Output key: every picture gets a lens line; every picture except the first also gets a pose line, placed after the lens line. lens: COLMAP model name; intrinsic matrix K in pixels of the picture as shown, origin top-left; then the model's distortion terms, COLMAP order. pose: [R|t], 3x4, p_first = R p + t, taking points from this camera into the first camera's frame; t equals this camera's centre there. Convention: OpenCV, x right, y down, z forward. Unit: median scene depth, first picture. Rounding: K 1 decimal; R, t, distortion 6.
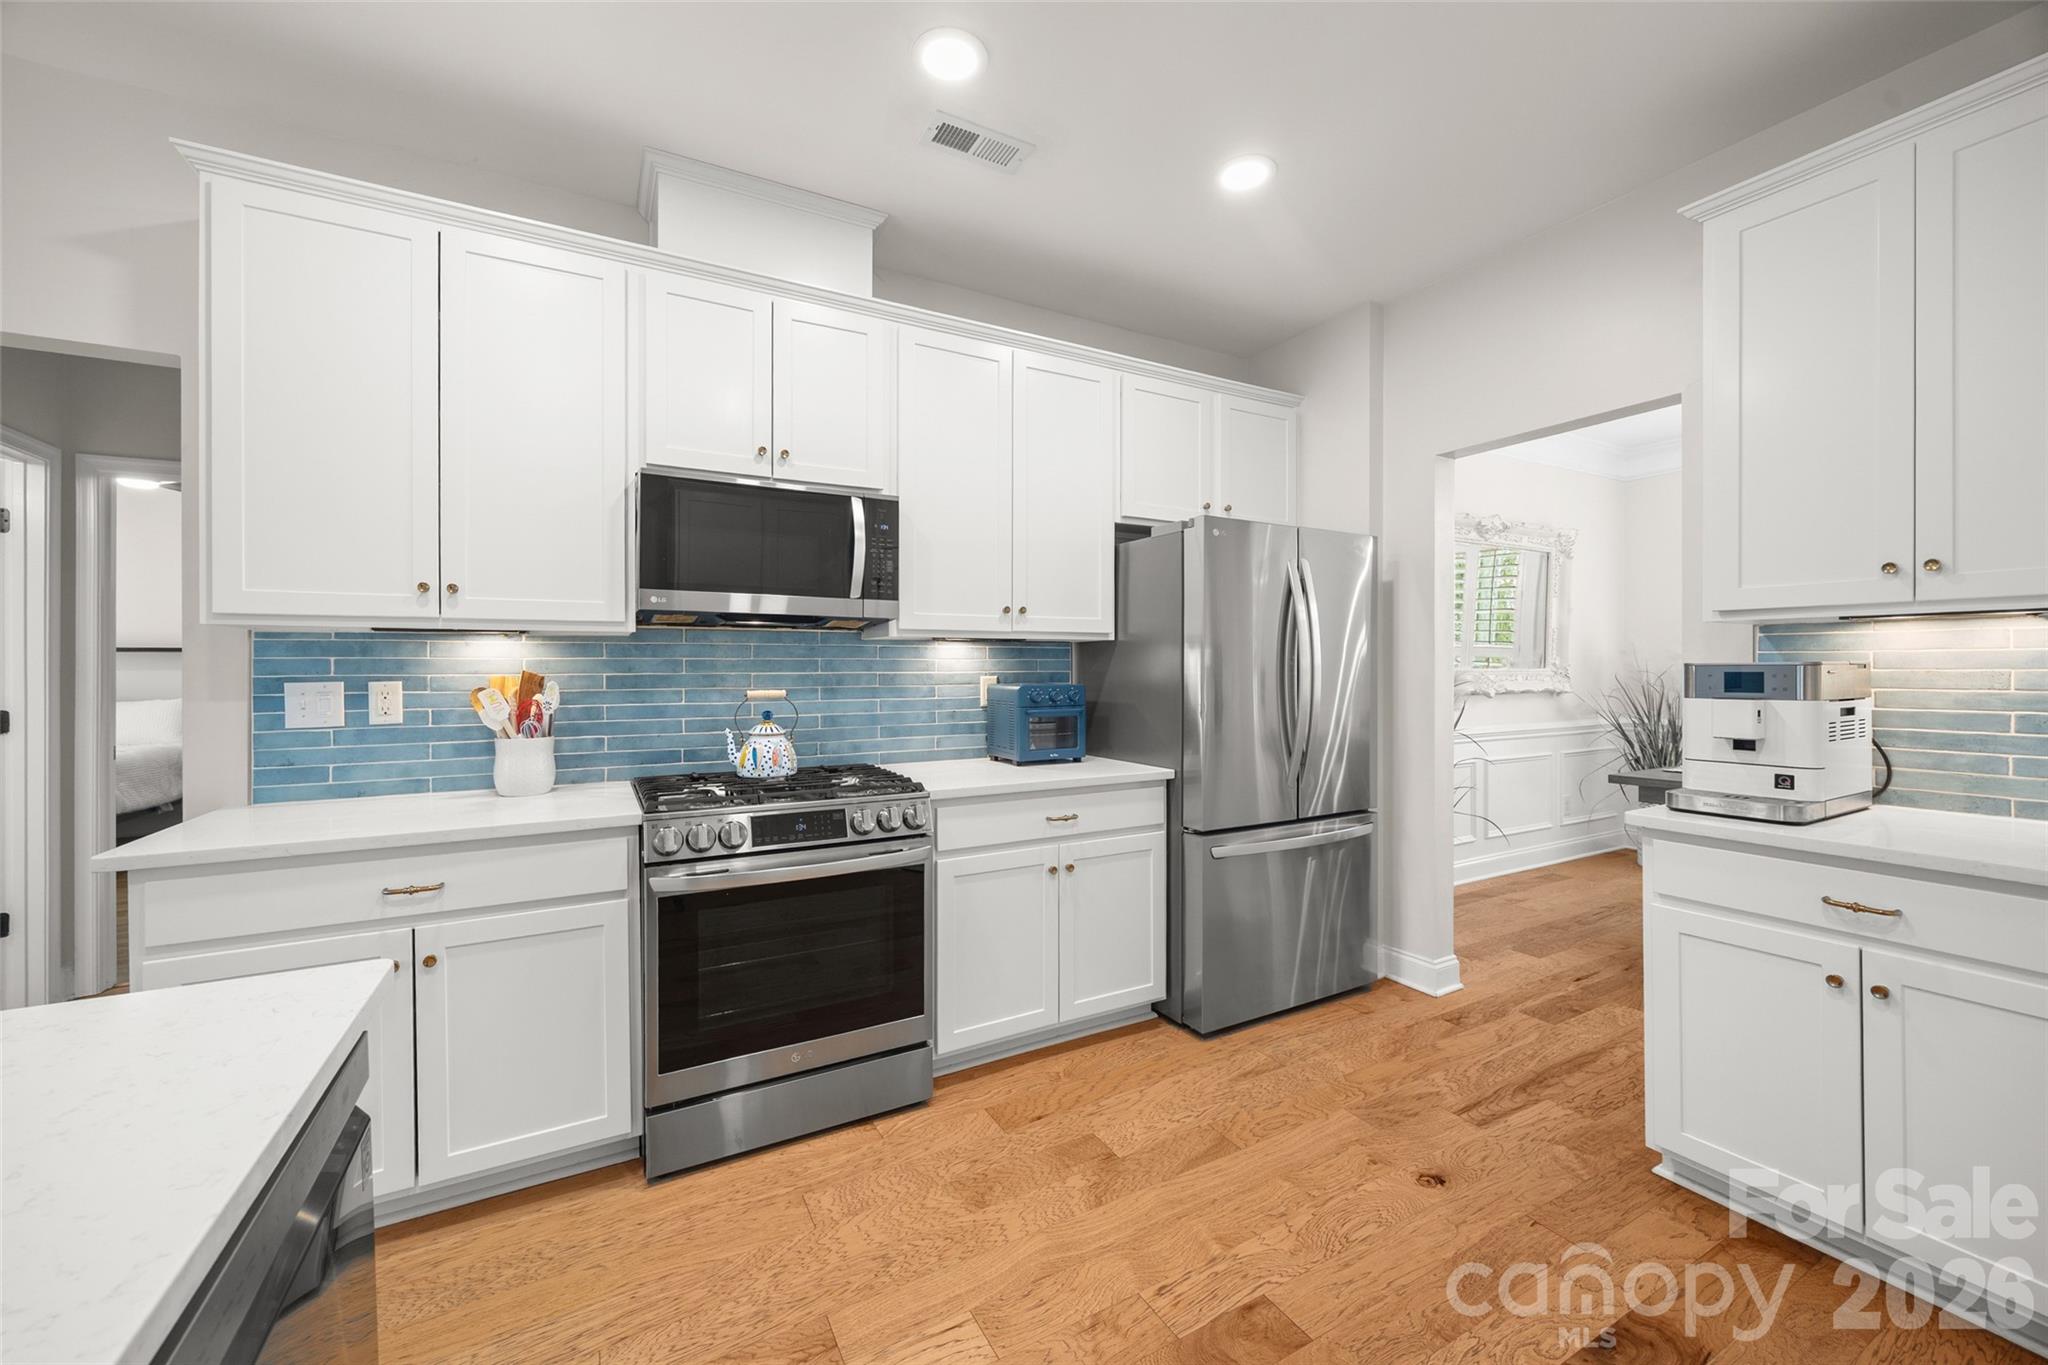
lens RADIAL K [[788.6, 0, 1021.6], [0, 788.6, 672.7], [0, 0, 1]] dist [0.003433, 0.001111]
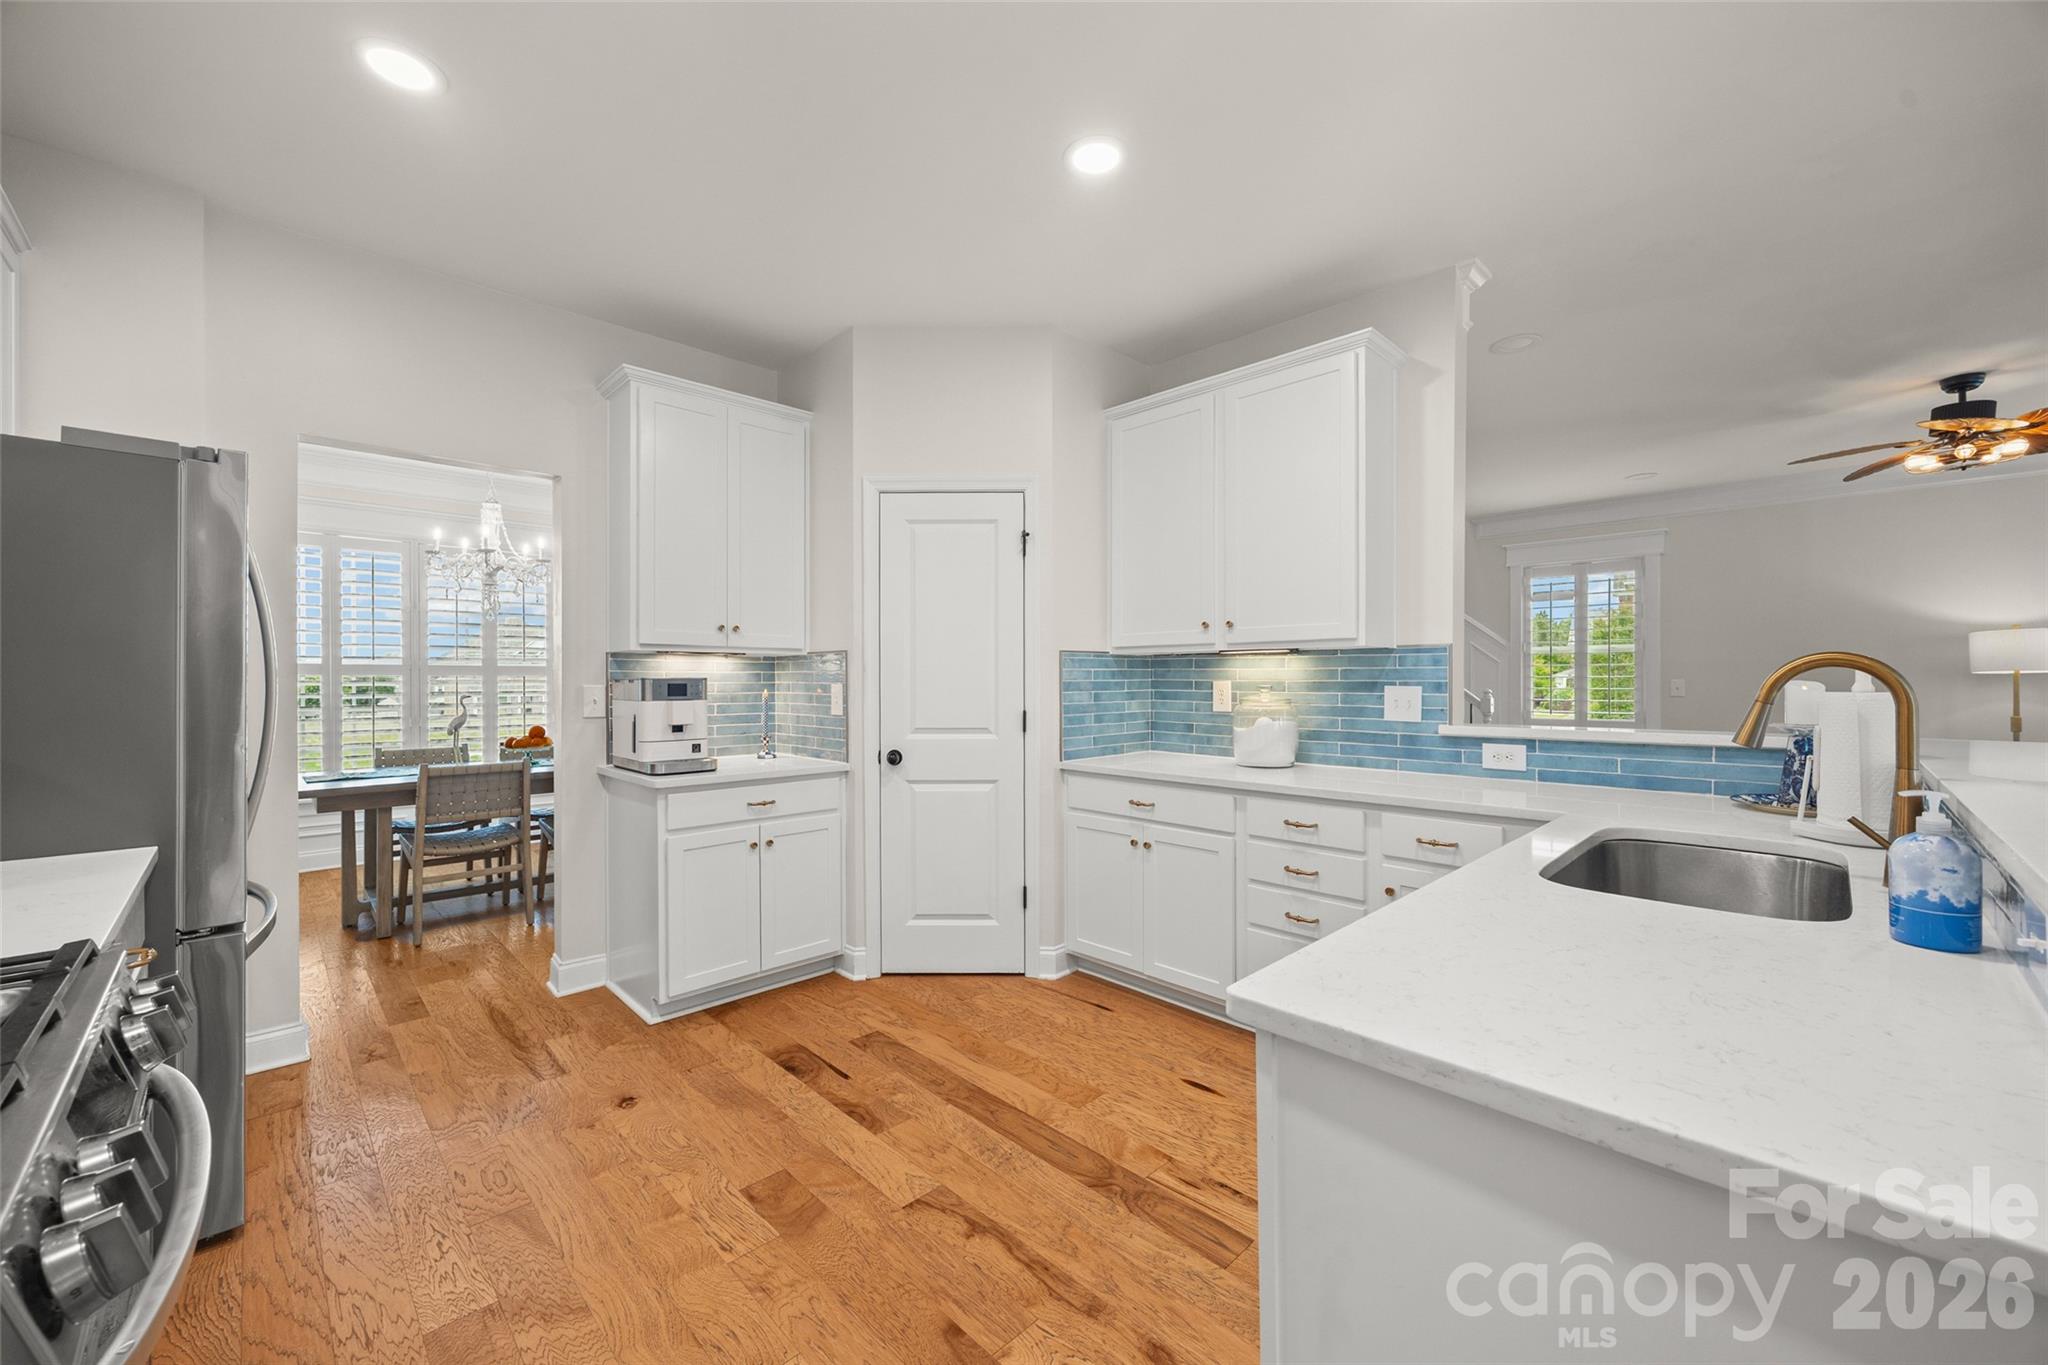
lens RADIAL K [[788.6, 0, 1022.7], [0, 788.6, 679.6], [0, 0, 1]] dist [0.003433, 0.001111]
pose [[-0.255105, -0.004573, 0.966903, -0.815717], [0.006236, 0.999960, 0.006374, -0.015574], [-0.966893, 0.007655, -0.255066, 0.718181]]
